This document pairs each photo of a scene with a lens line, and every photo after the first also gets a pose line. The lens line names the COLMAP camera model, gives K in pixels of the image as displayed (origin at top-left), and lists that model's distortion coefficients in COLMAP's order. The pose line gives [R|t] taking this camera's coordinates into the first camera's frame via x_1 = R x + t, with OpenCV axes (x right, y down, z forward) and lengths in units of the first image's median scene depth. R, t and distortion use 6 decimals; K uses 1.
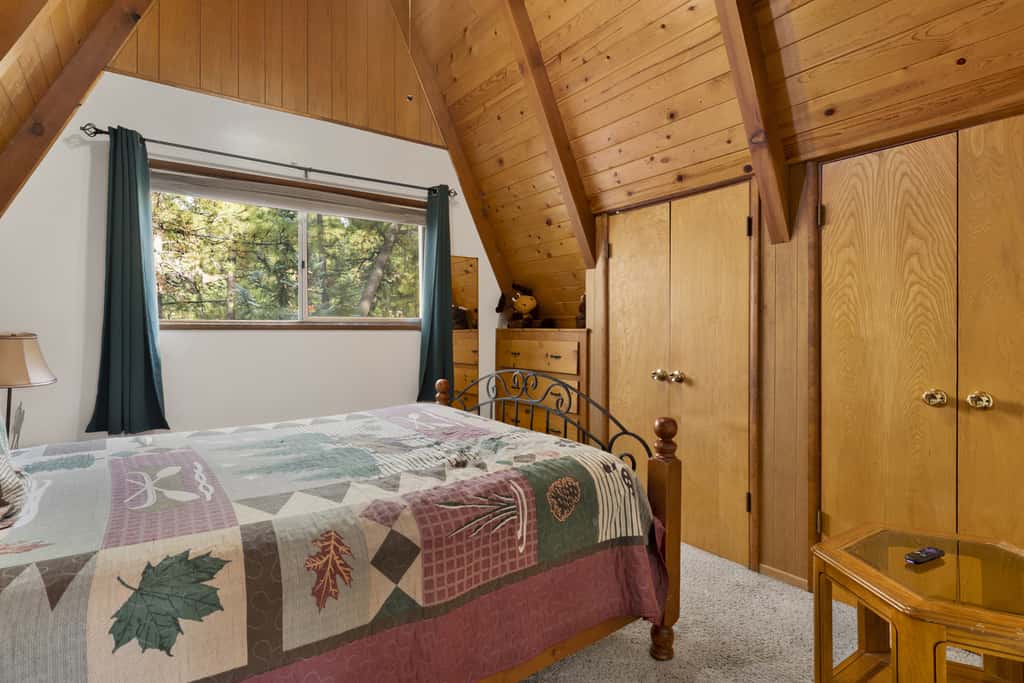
lens RADIAL K [[511.7, 0, 511.3], [0, 511.7, 335.7], [0, 0, 1]] dist [0.002007, -0.000342]
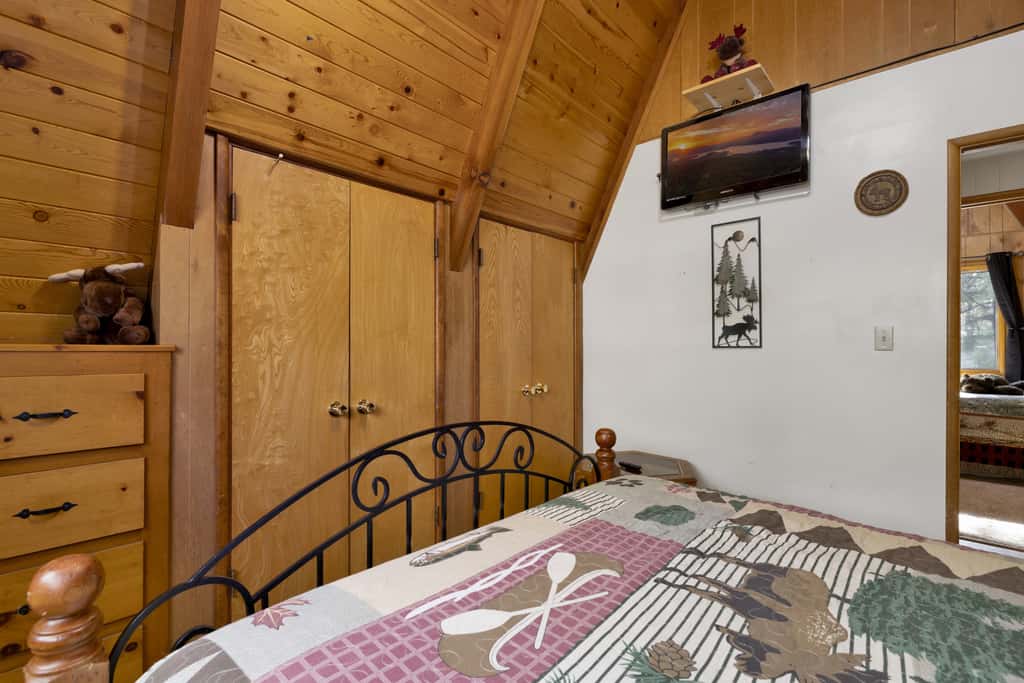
lens RADIAL K [[469.8, 0, 513.8], [0, 469.8, 344.6], [0, 0, 1]] dist [-0.003902, -0.000738]
pose [[-0.204328, 0.002239, 0.978900, -0.430322], [0.002229, 0.999996, -0.001822, -0.015041], [-0.978900, 0.001810, -0.204332, 0.918124]]
